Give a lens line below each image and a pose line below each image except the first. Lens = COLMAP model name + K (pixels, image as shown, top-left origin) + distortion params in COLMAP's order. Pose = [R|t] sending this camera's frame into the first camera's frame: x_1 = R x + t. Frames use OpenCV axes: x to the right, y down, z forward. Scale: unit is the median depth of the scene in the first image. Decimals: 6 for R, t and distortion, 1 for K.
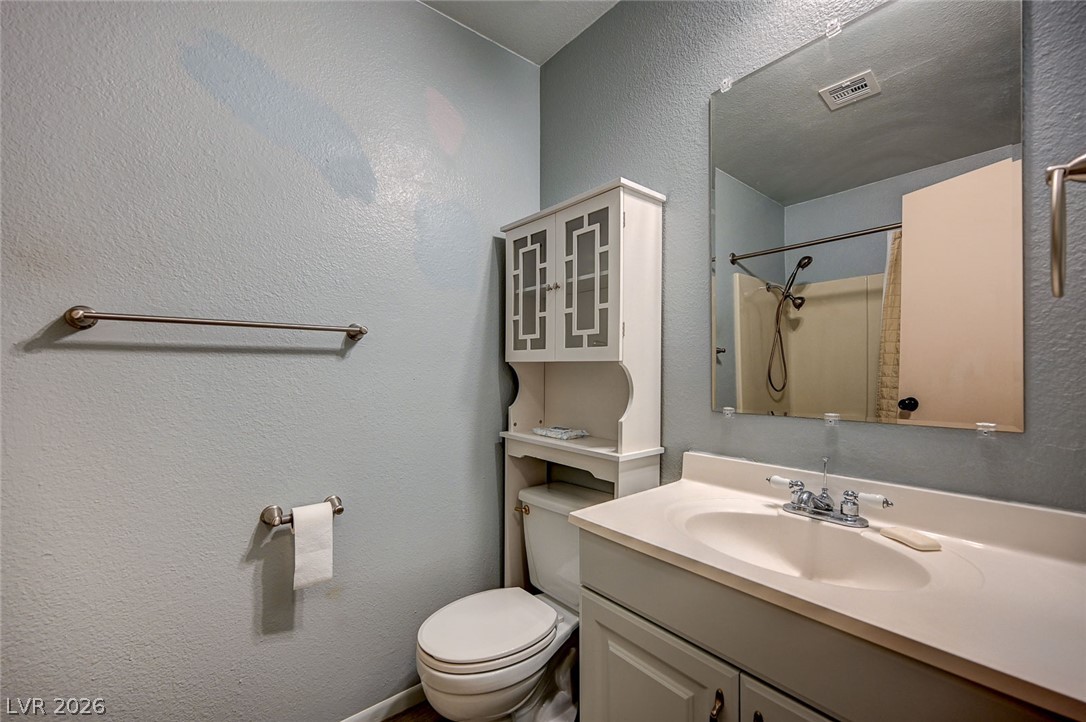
lens RADIAL K [[437.0, 0, 540.6], [0, 437.0, 366.4], [0, 0, 1]] dist [-0.002508, 0.001442]
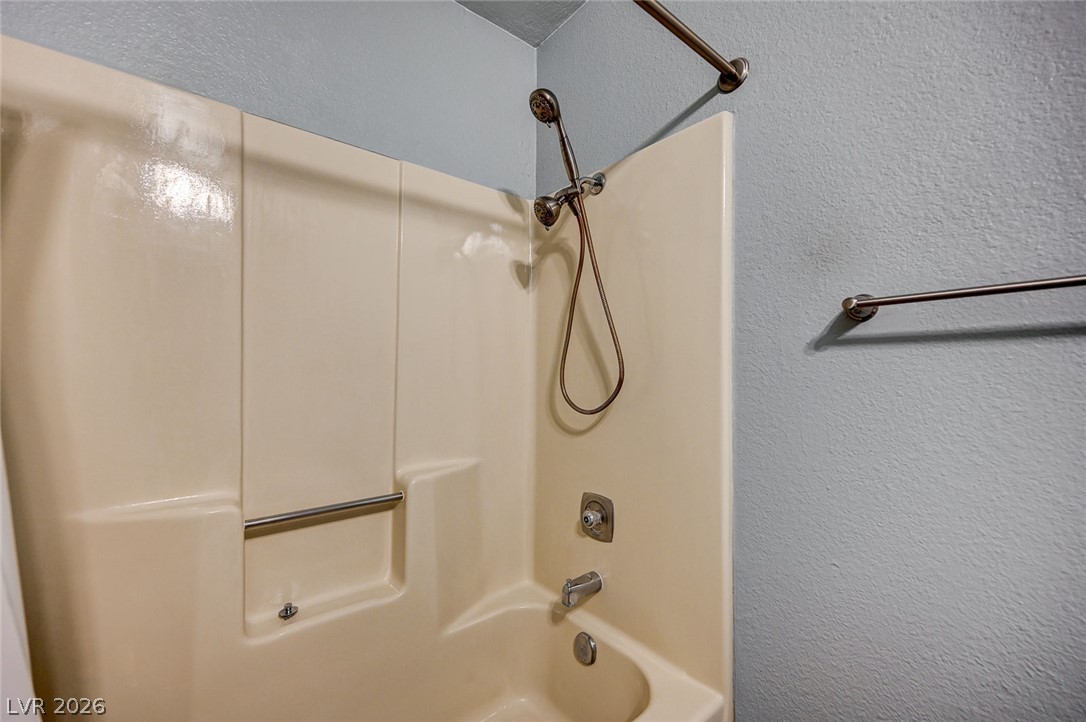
lens RADIAL K [[437.0, 0, 550.3], [0, 437.0, 369.0], [0, 0, 1]] dist [-0.002508, 0.001442]
pose [[0.019611, -0.006509, -0.999786, -0.086356], [0.018124, 0.999817, -0.006154, 0.002096], [0.999643, -0.017999, 0.019726, 0.161975]]
